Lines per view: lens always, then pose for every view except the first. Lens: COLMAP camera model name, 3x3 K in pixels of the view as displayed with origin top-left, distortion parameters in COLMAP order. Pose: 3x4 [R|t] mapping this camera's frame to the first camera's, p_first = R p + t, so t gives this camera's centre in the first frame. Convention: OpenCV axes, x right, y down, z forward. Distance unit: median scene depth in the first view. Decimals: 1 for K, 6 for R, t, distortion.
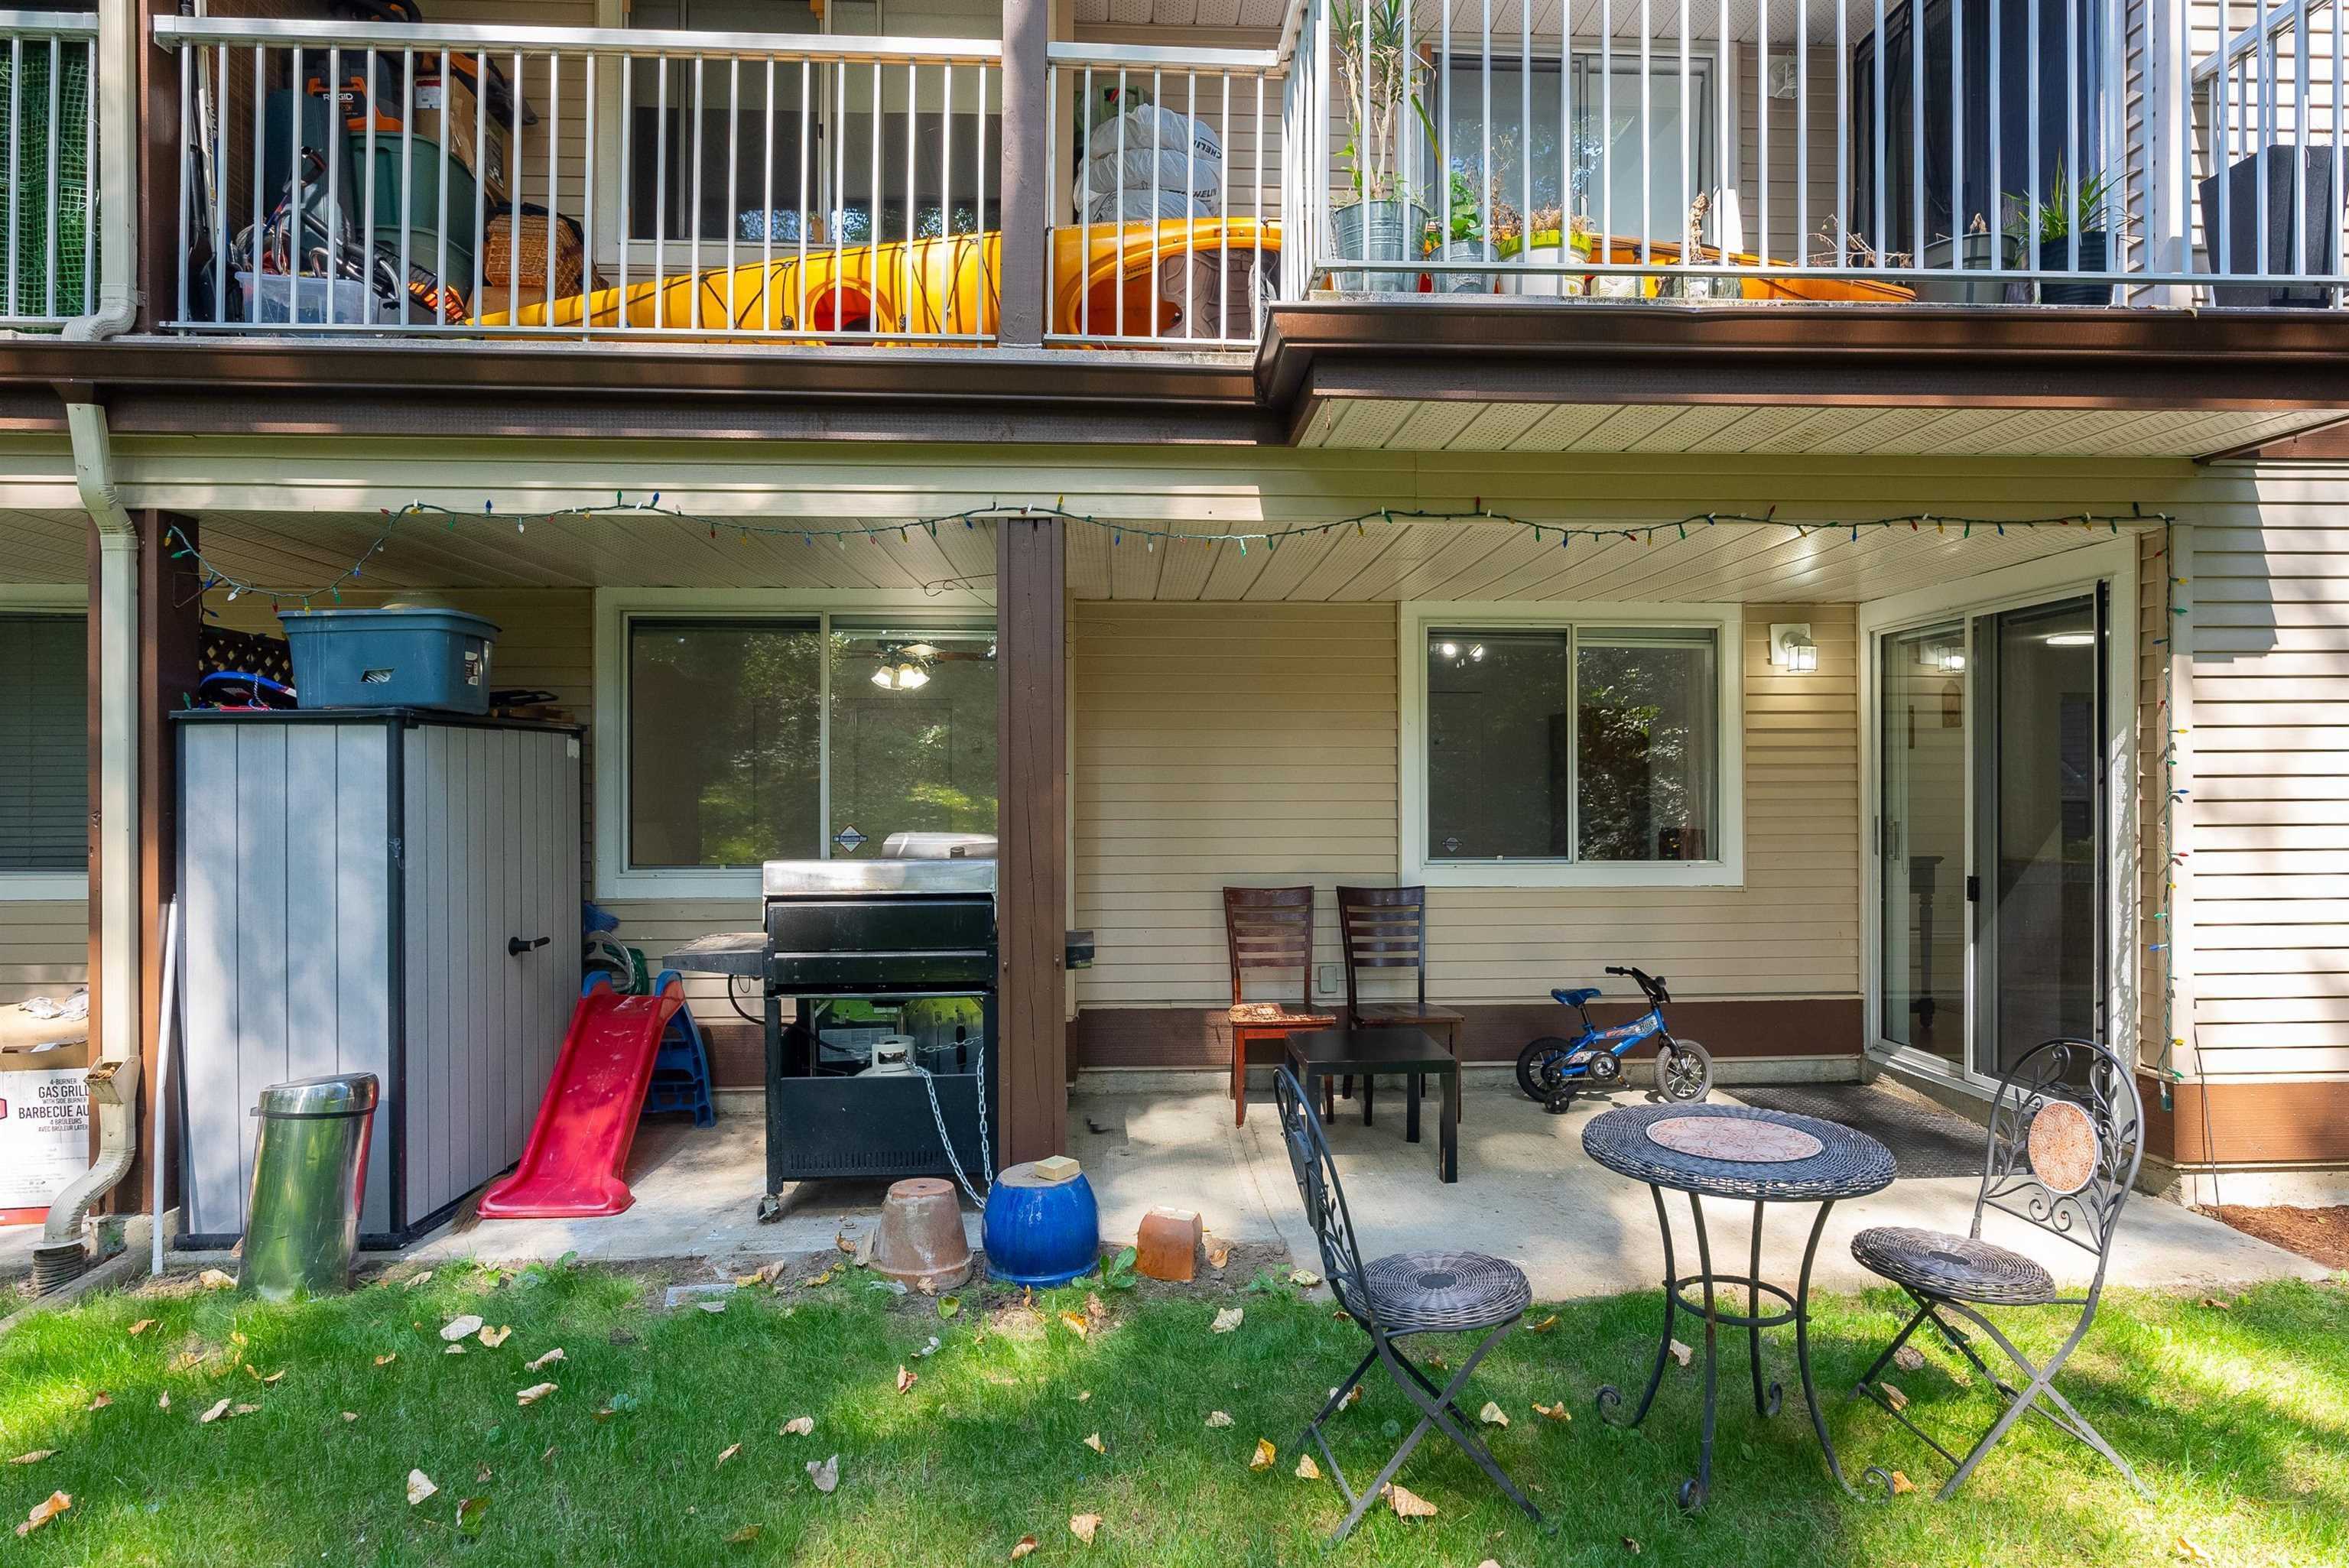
lens RADIAL K [[1306.4, 0, 1173.3], [0, 1306.4, 780.0], [0, 0, 1]] dist [-0.016145, 0.005719]
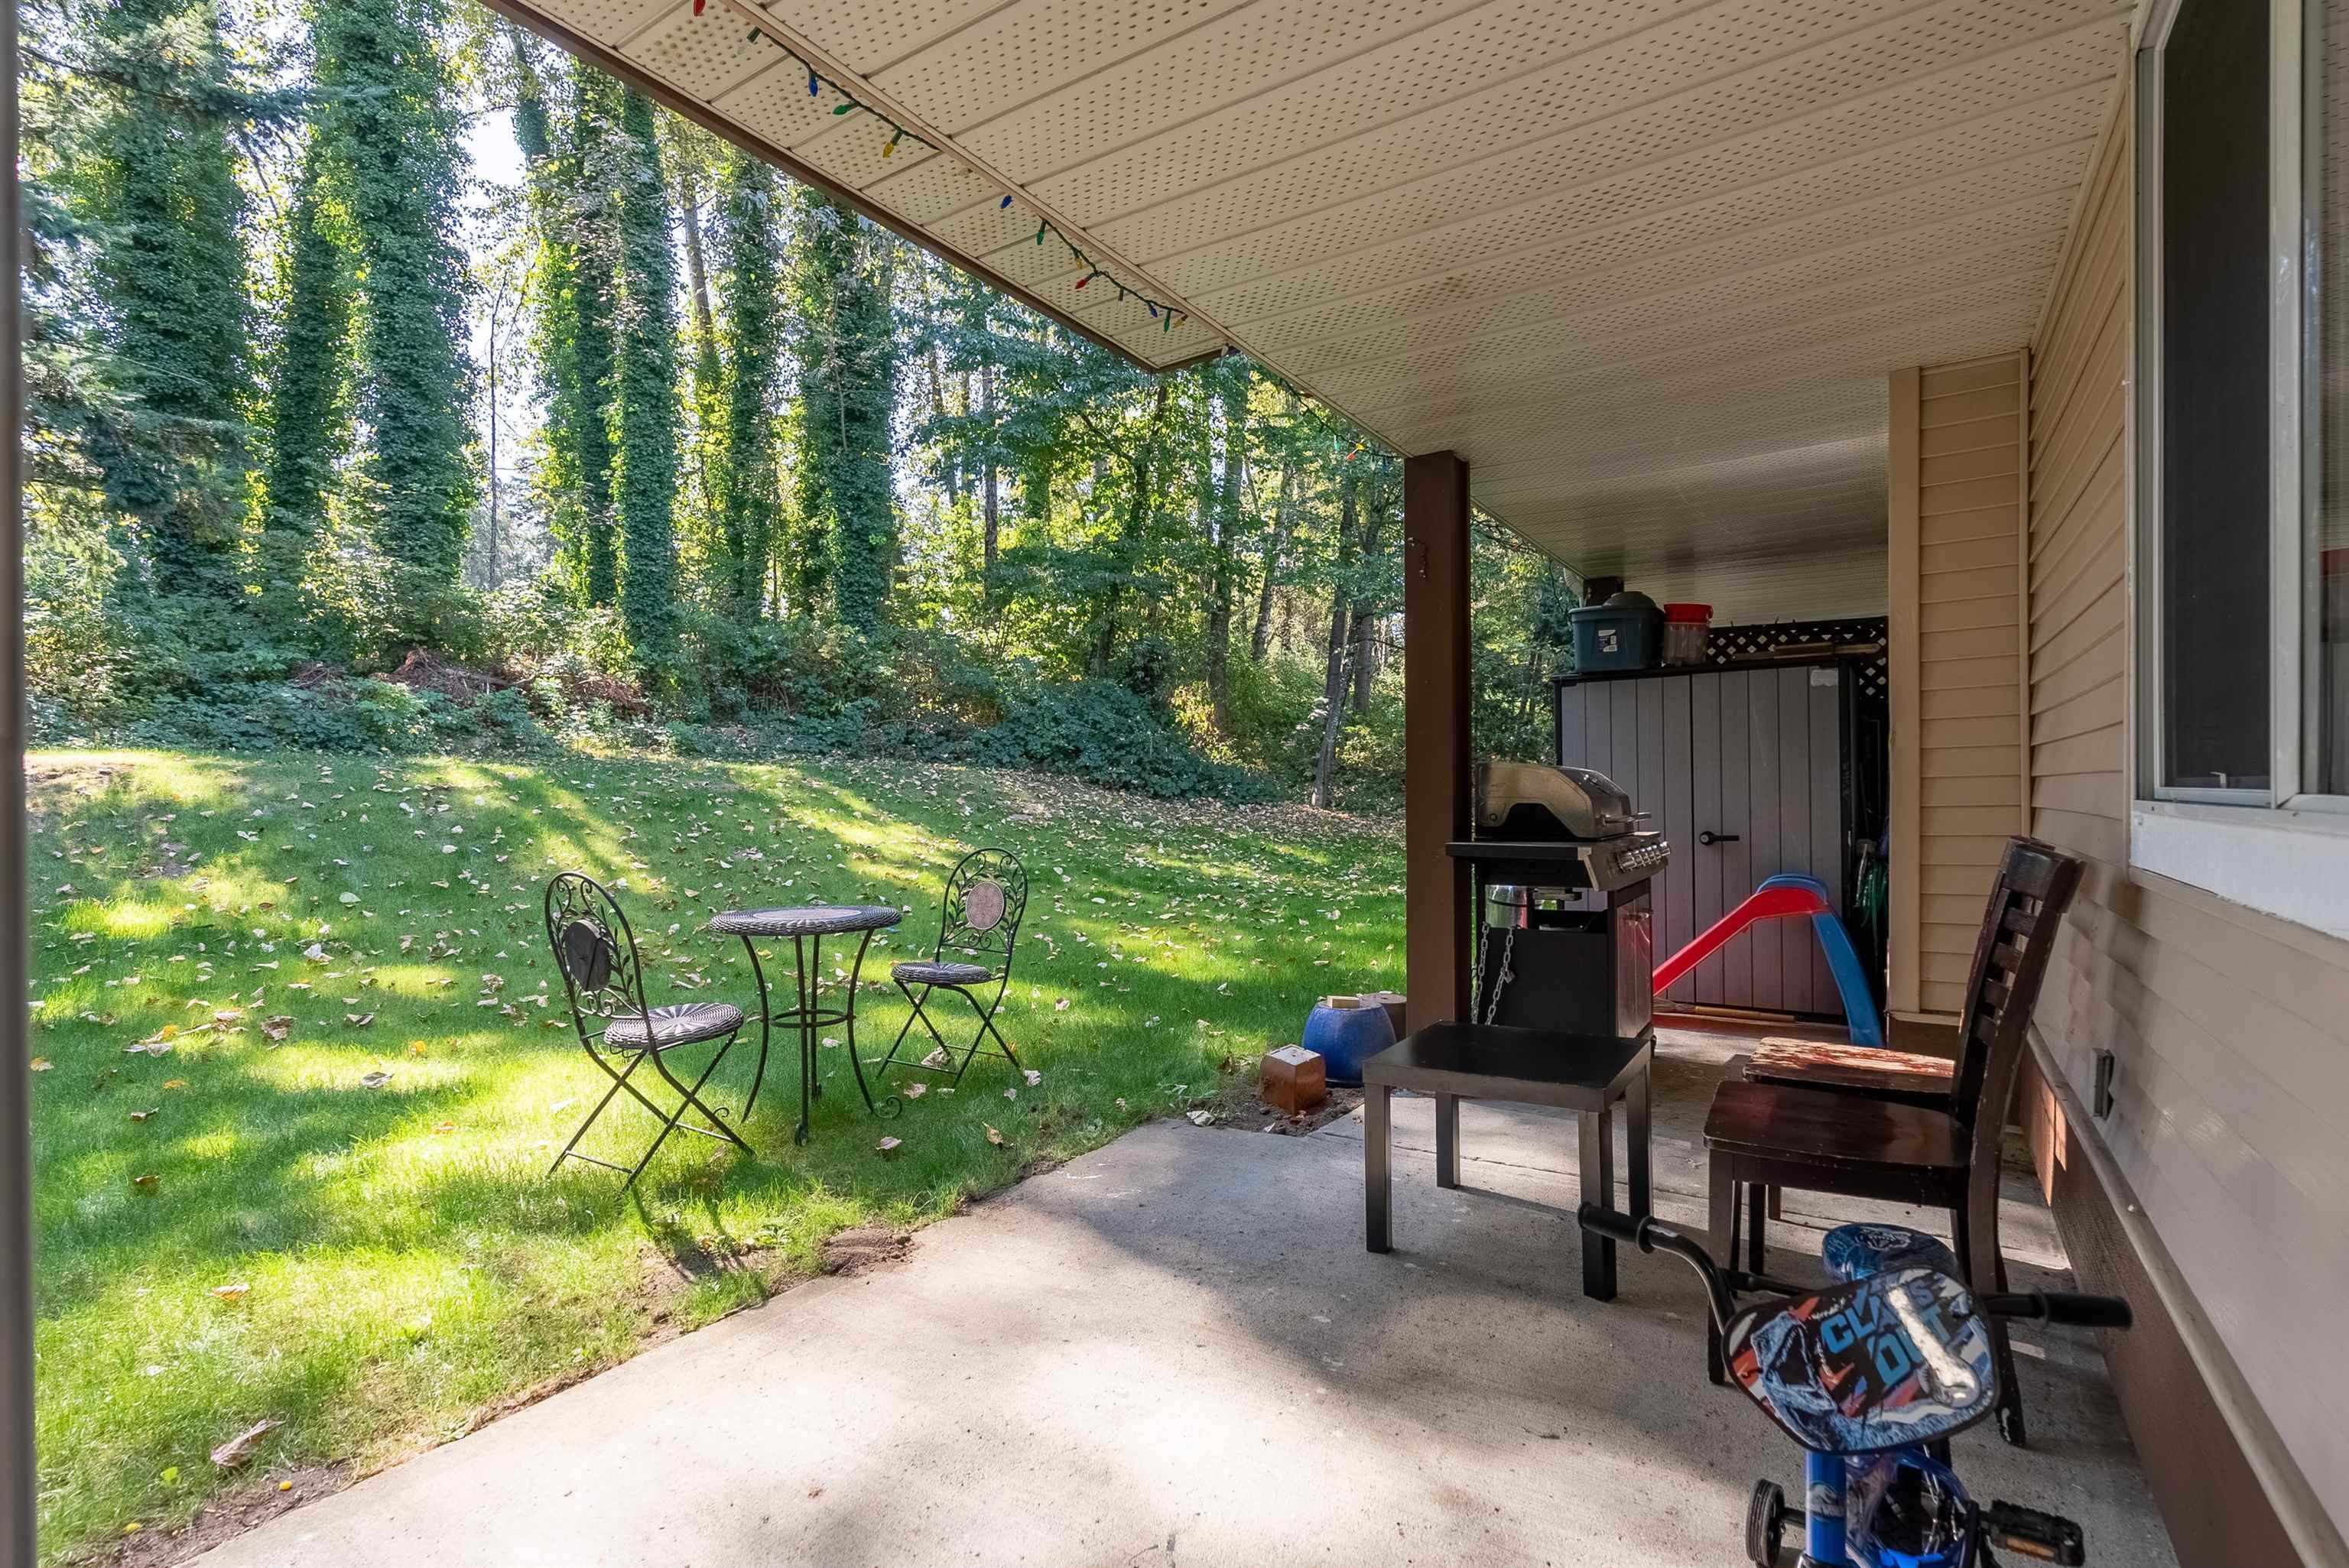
lens RADIAL K [[1092.9, 0, 1166.0], [0, 1092.9, 790.5], [0, 0, 1]] dist [0.000942, 0.000239]
pose [[-0.602658, 0.006828, -0.797970, 0.769025], [0.014077, 0.999899, -0.002076, 0.081633], [0.797875, -0.012485, -0.602693, 1.333068]]
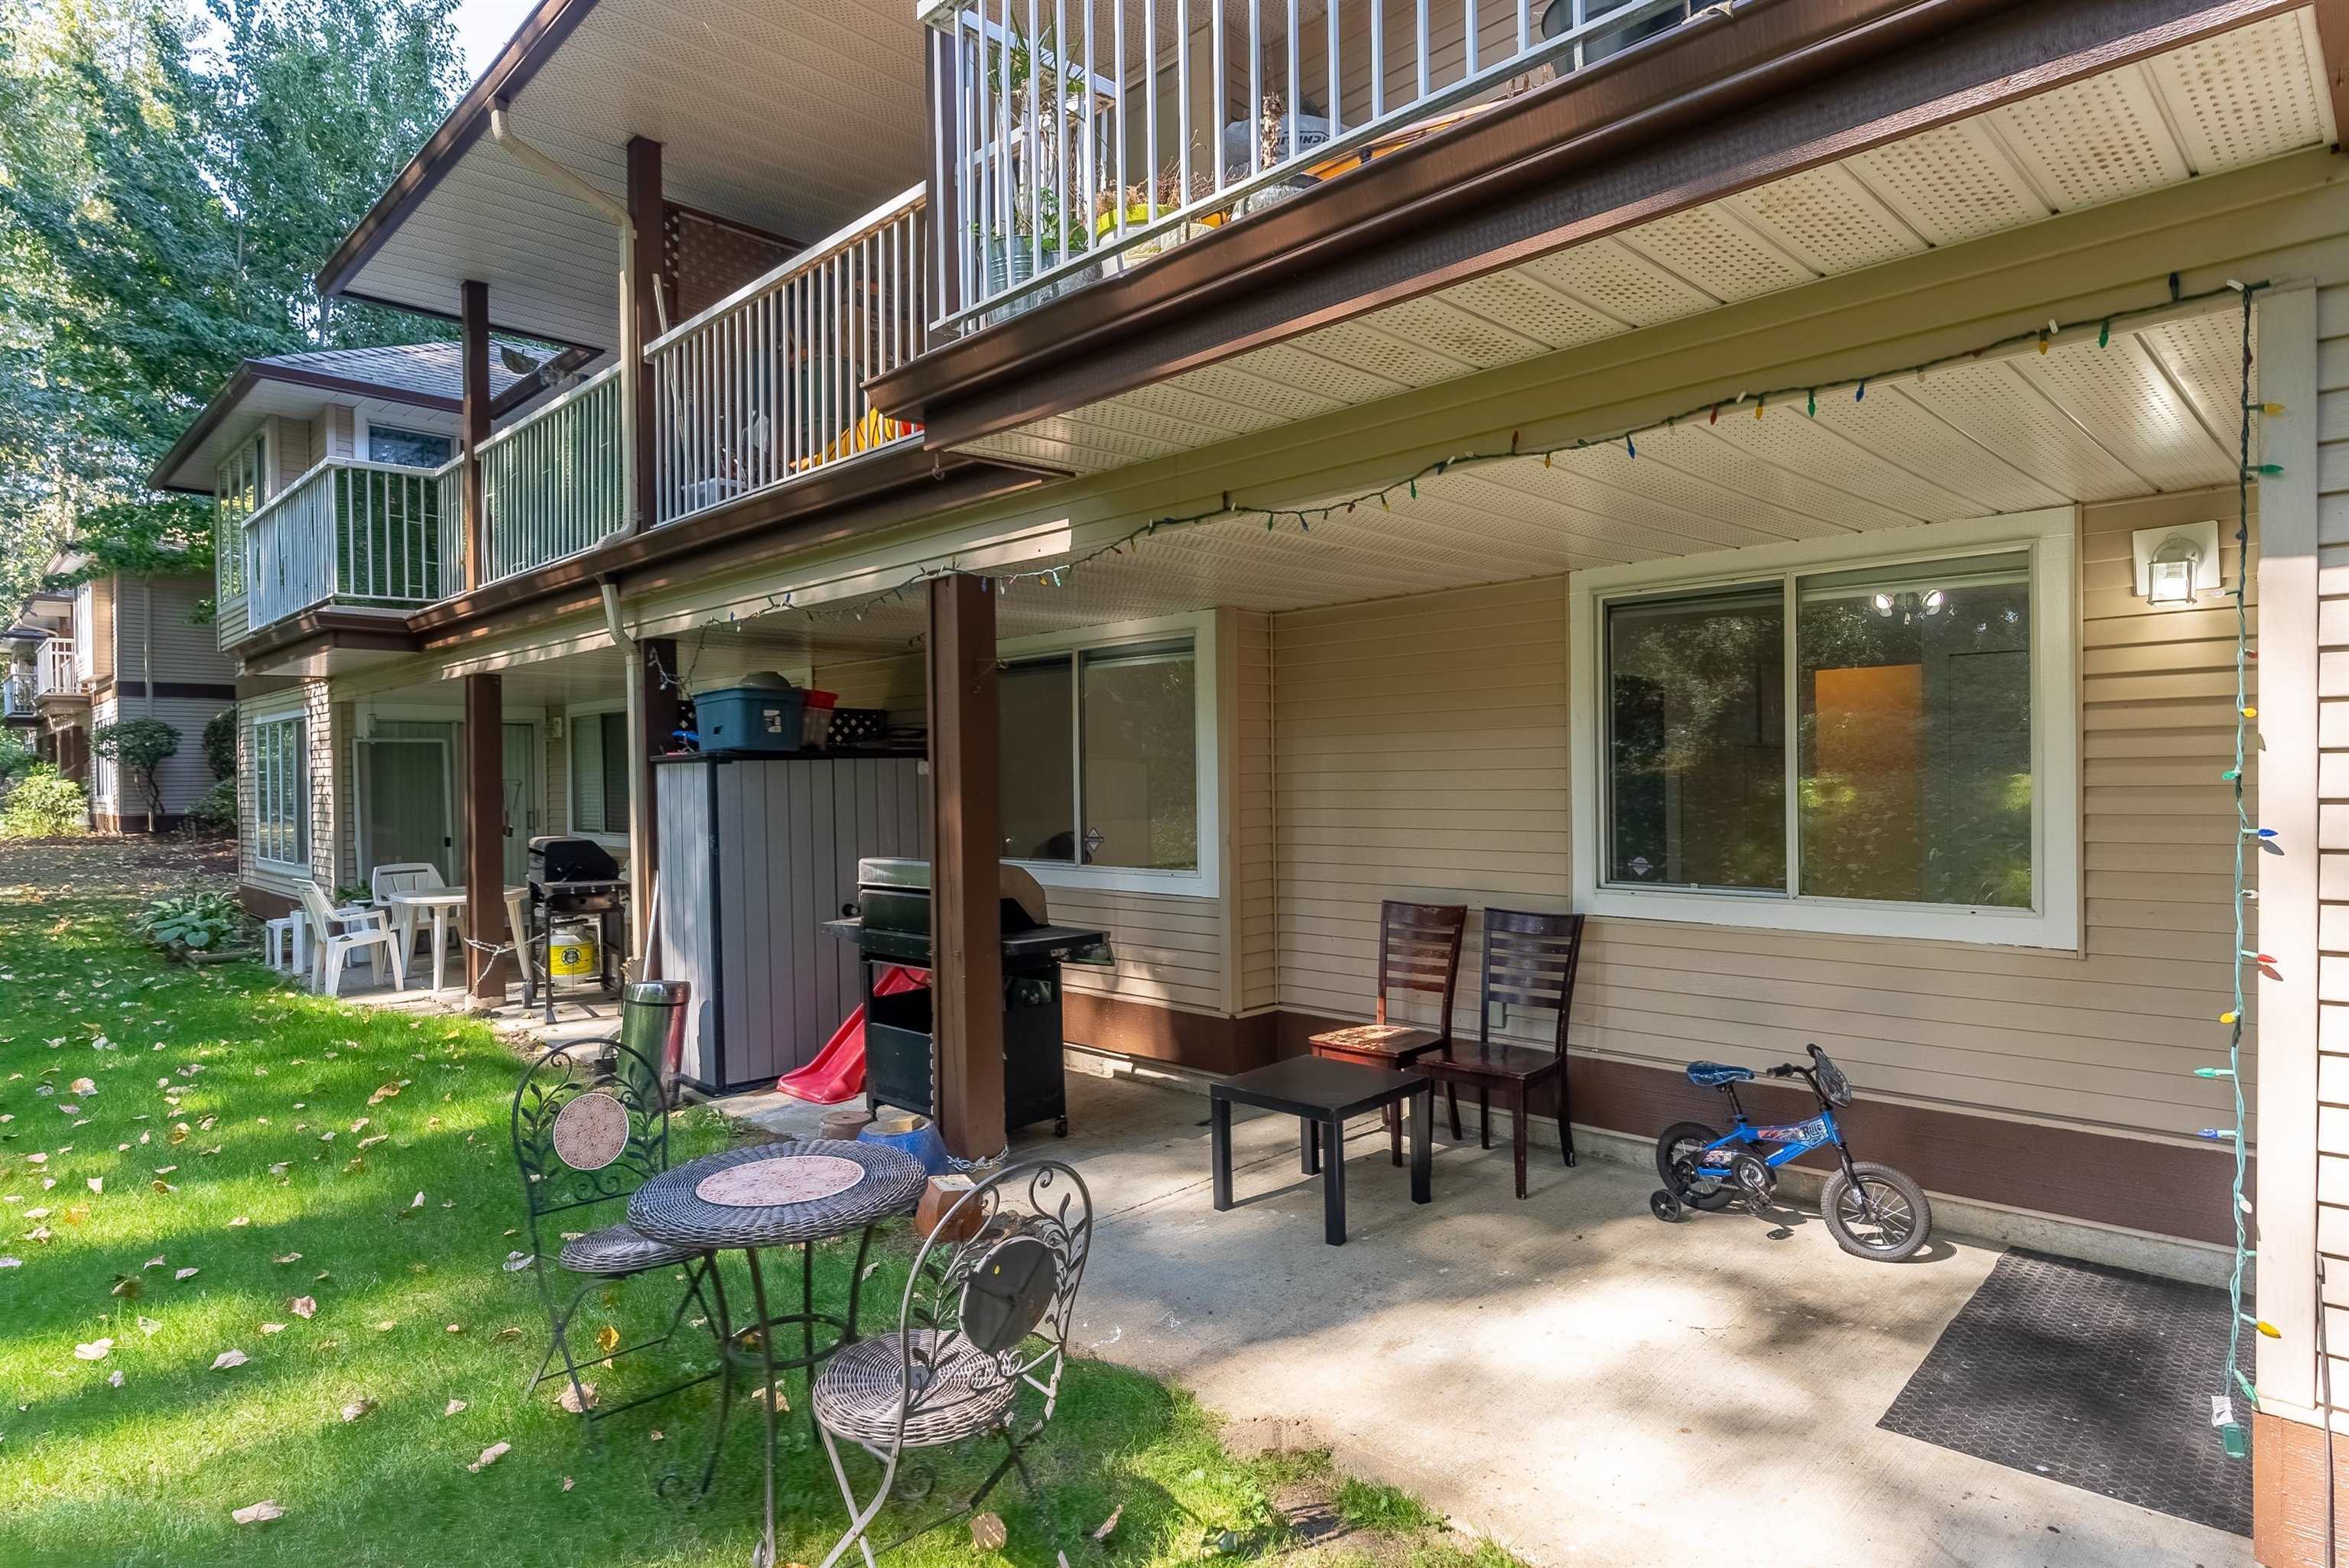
lens RADIAL K [[1306.4, 0, 1175.4], [0, 1306.4, 794.8], [0, 0, 1]] dist [-0.016145, 0.005719]
pose [[0.662693, 0.003163, -0.748884, 0.863589], [0.021727, 0.999489, 0.023447, -0.026610], [0.748576, -0.031809, 0.662286, 0.352117]]
